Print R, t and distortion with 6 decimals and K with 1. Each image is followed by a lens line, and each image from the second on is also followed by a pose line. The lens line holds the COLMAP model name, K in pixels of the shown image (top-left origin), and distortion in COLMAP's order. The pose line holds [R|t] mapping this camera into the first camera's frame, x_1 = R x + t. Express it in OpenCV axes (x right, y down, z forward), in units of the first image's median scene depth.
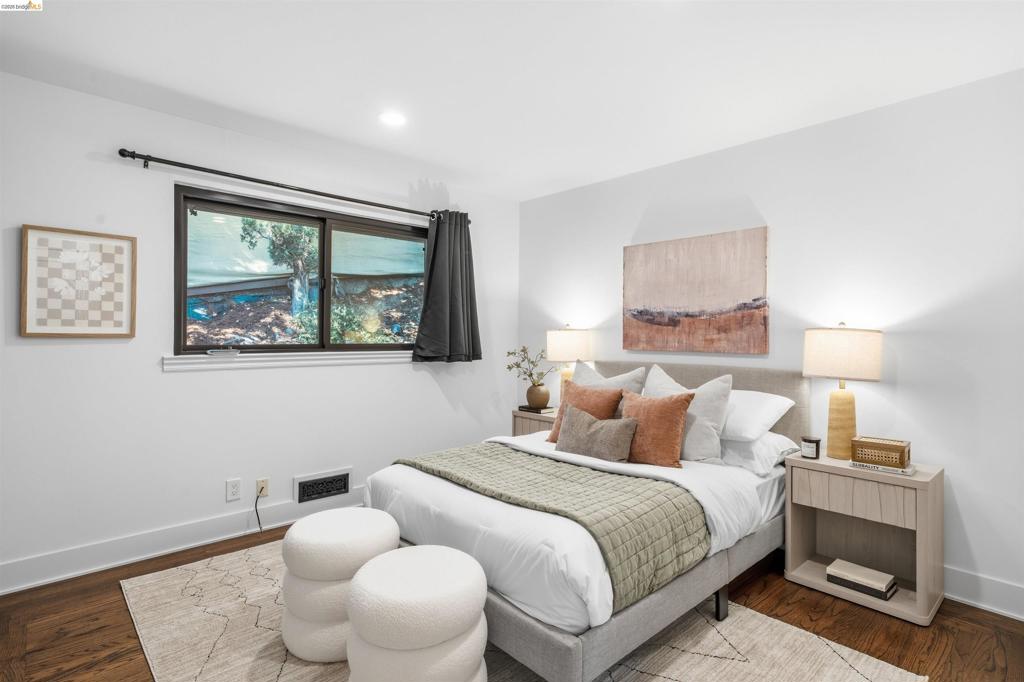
lens RADIAL K [[527.7, 0, 507.2], [0, 527.7, 333.1], [0, 0, 1]] dist [0.001047, -0.000048]
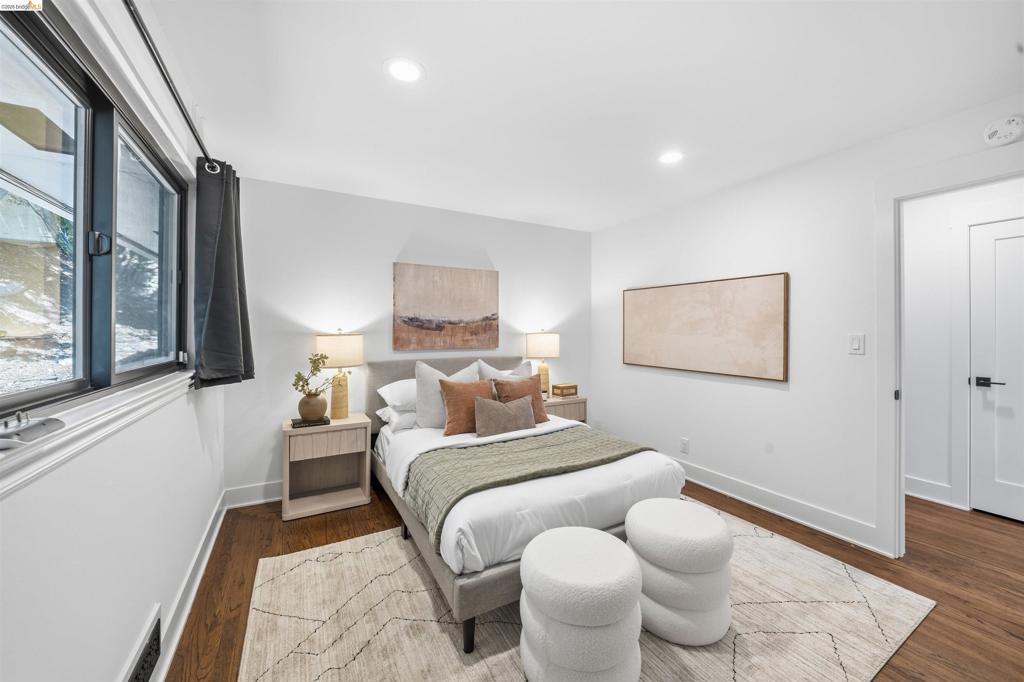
lens RADIAL K [[393.3, 0, 508.0], [0, 393.3, 337.5], [0, 0, 1]] dist [-0.012431, 0.000257]
pose [[0.226671, -0.024419, 0.973665, -0.627620], [0.000399, 0.999688, 0.024979, -0.020655], [-0.973971, -0.005273, 0.226610, 0.610265]]
